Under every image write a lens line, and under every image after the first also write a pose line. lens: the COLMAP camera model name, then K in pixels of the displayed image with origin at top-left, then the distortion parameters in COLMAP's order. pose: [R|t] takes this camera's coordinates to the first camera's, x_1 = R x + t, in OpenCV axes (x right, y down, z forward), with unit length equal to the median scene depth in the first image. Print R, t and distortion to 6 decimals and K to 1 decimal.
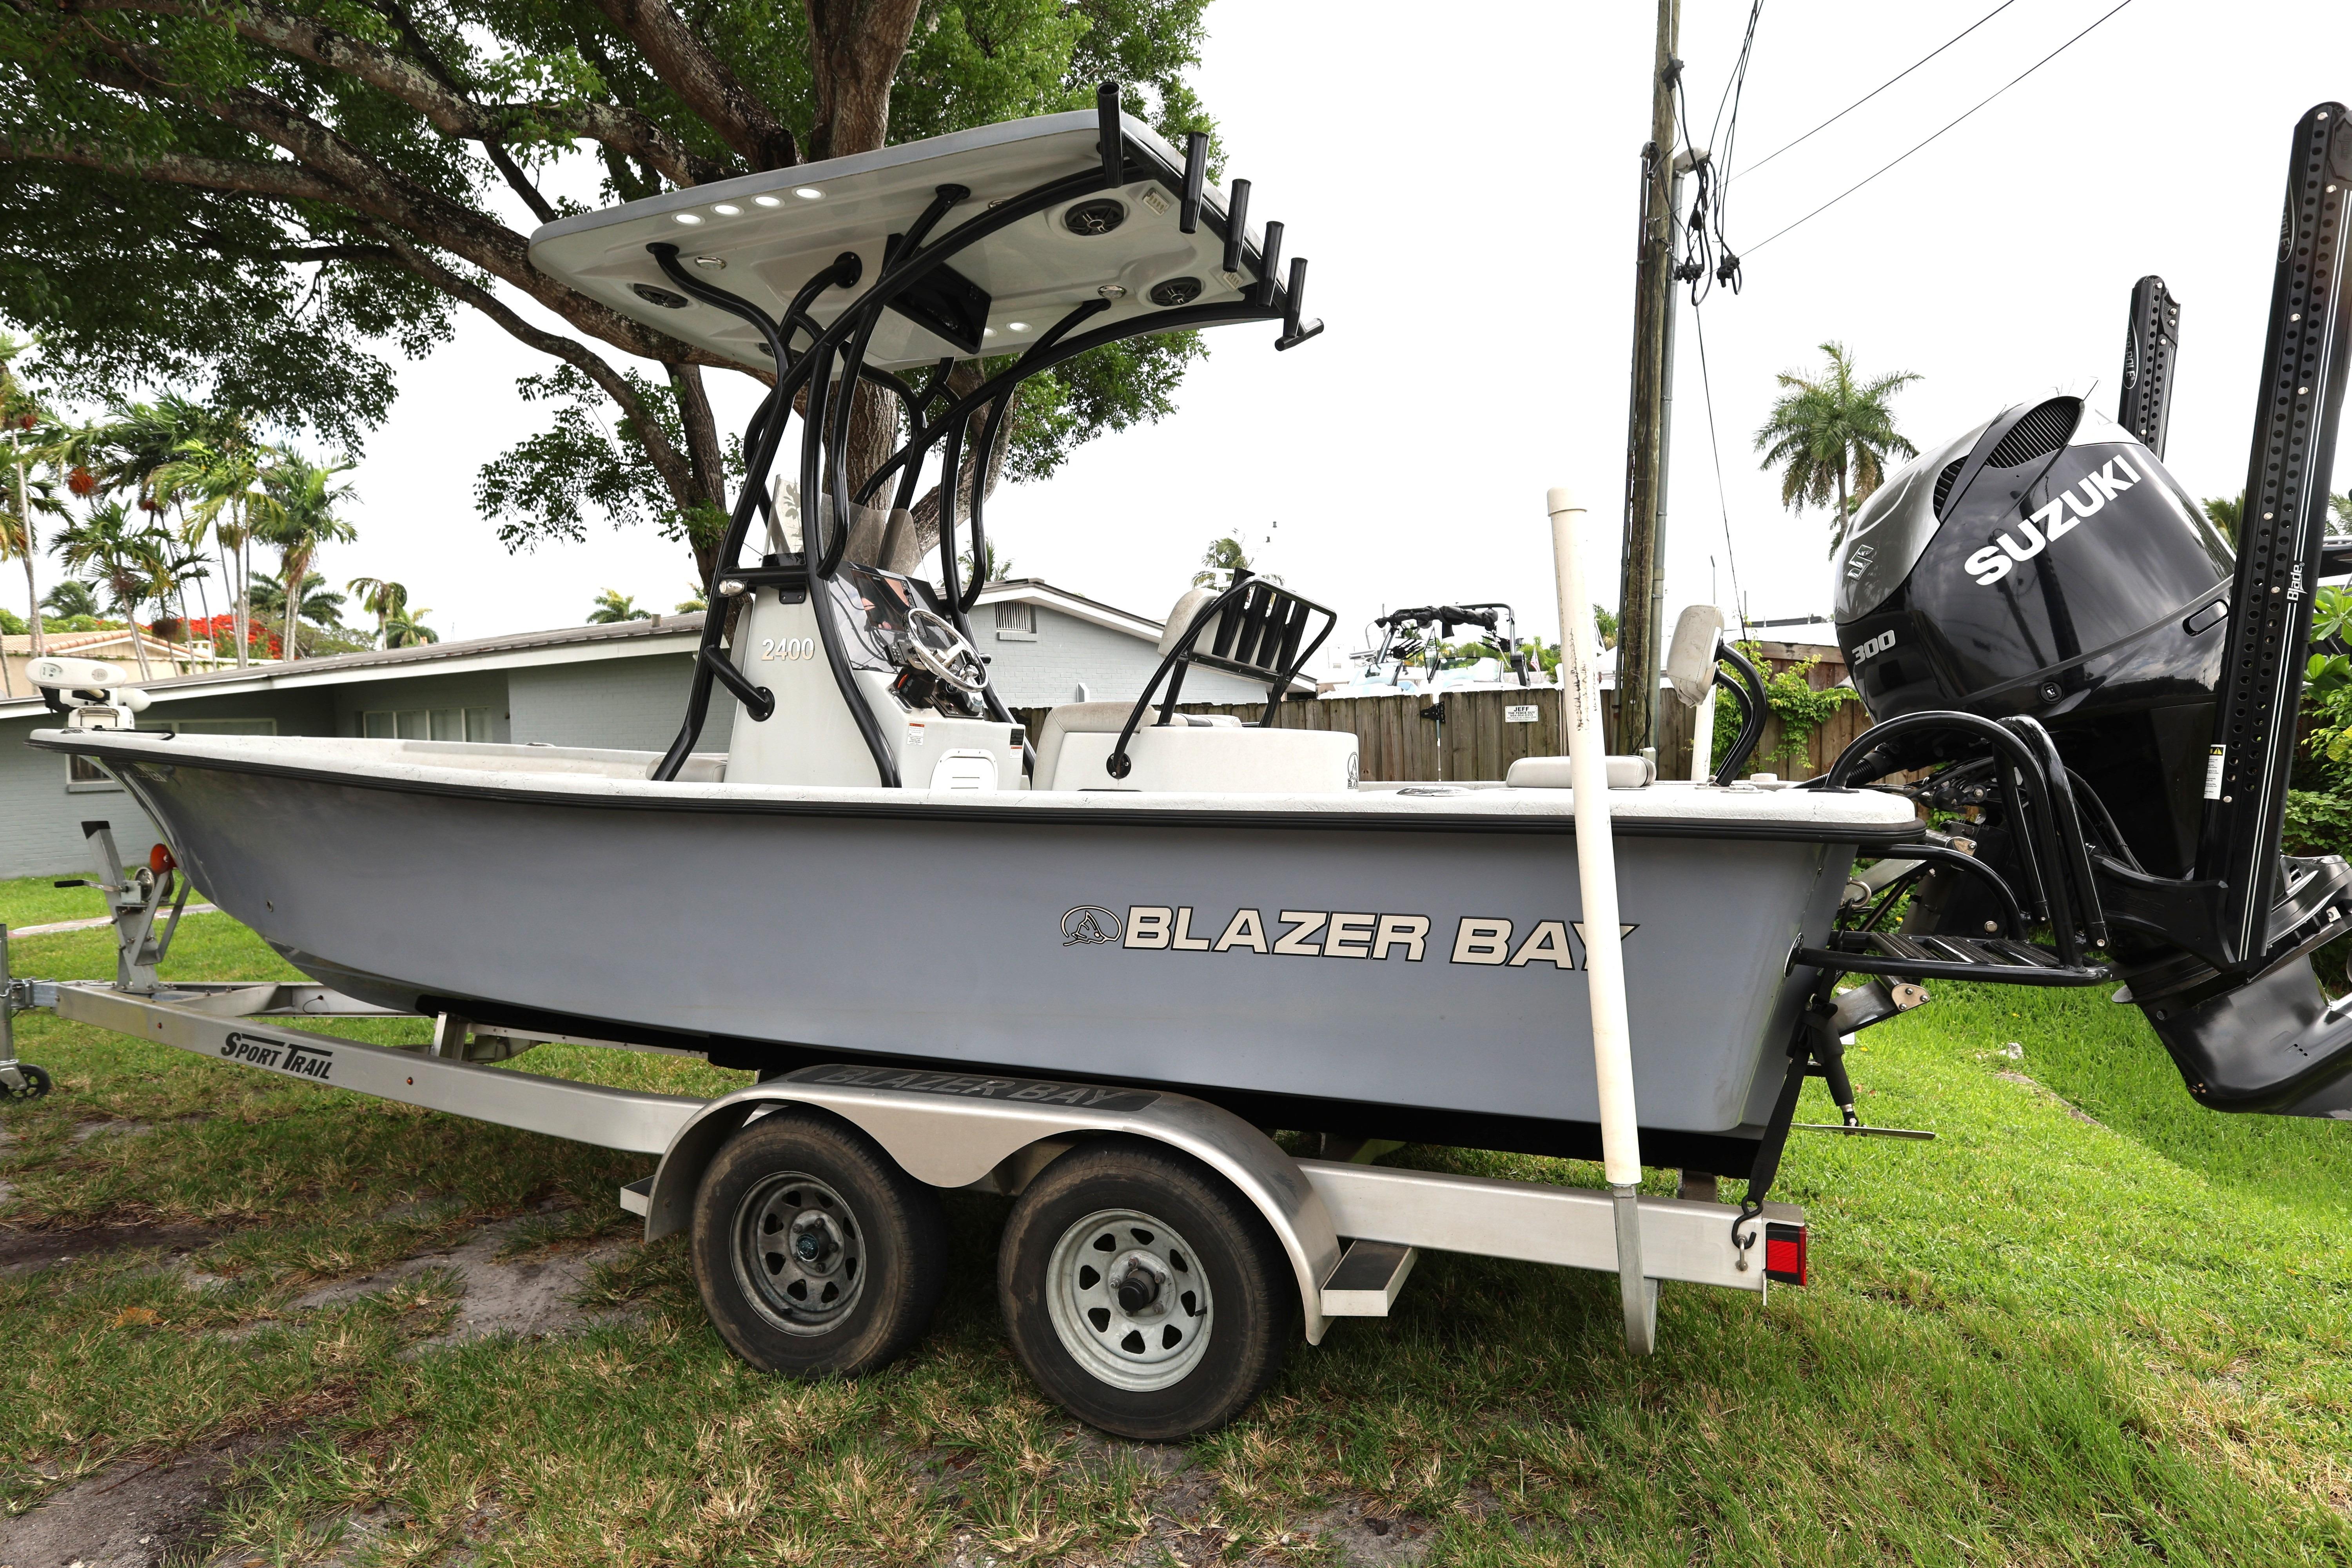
lens RADIAL K [[1035.9, 0, 1176.0], [0, 1035.9, 784.0], [0, 0, 1]] dist [0.003747, 0.000168]
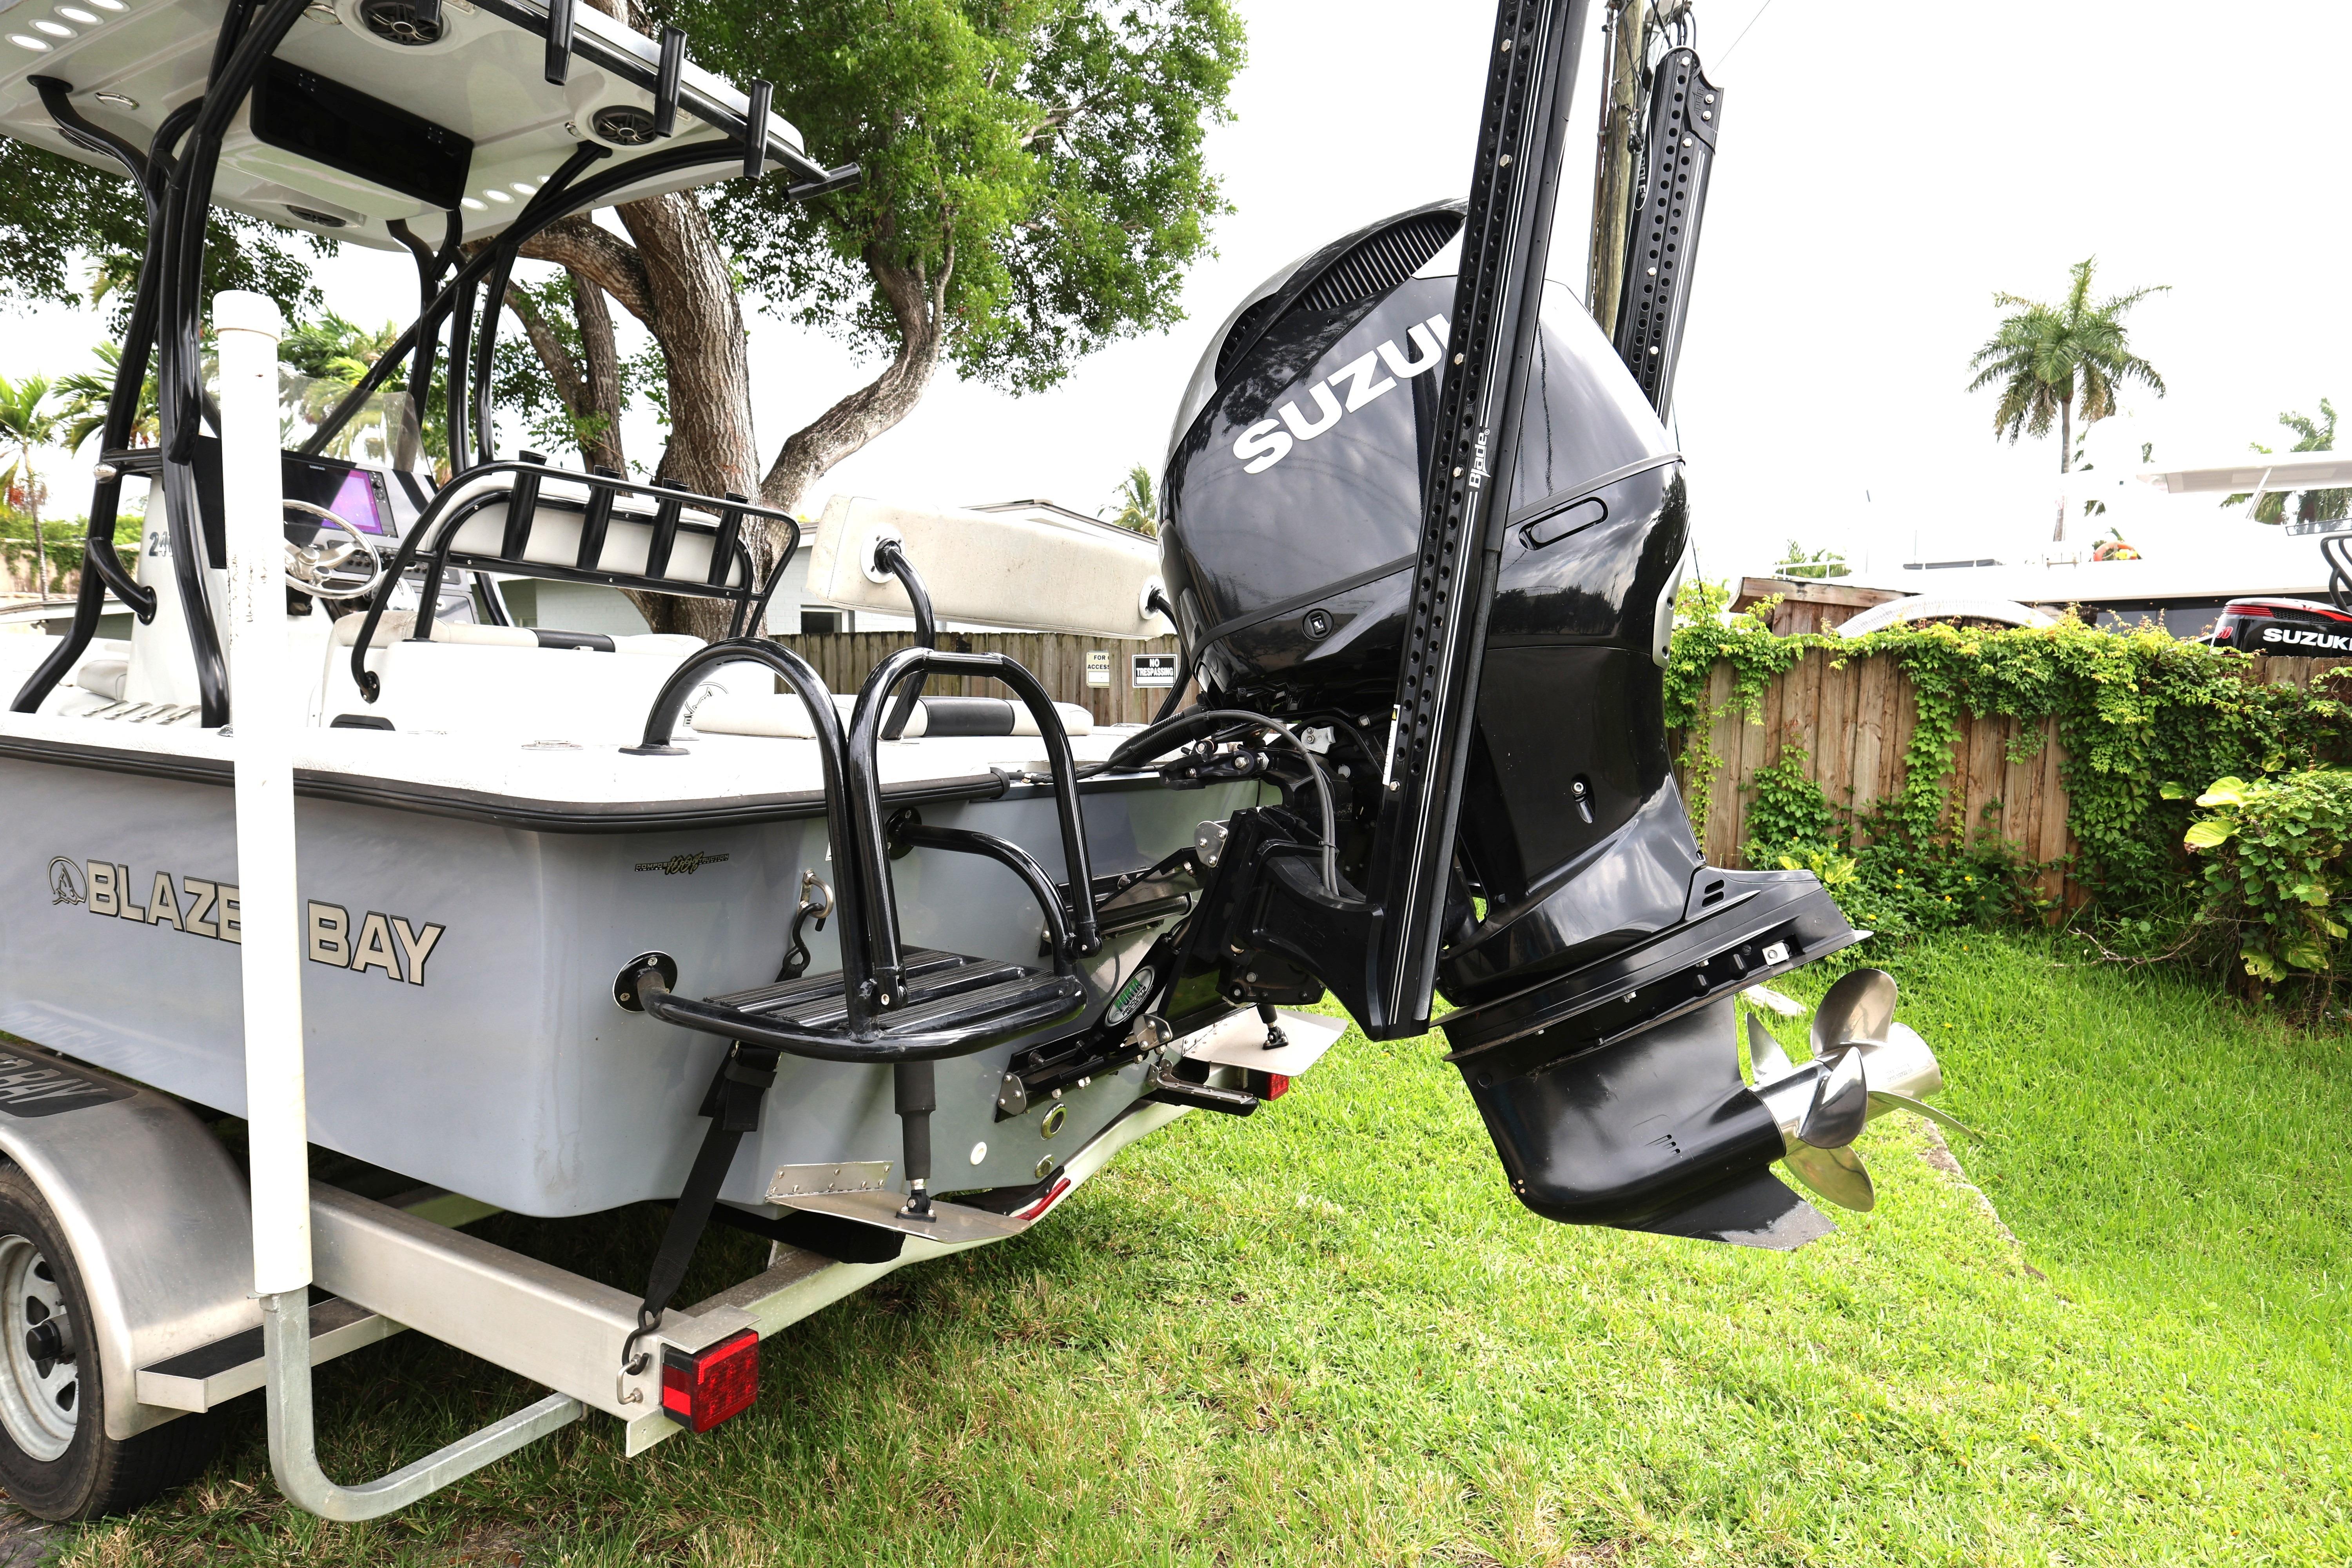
lens RADIAL K [[1052.2, 0, 1177.7], [0, 1052.2, 759.4], [0, 0, 1]] dist [0.002858, -0.000239]
pose [[0.993612, 0.040851, -0.105199, 0.691932], [-0.036573, 0.998436, 0.042273, -0.019741], [0.106761, -0.038155, 0.993552, 0.226732]]
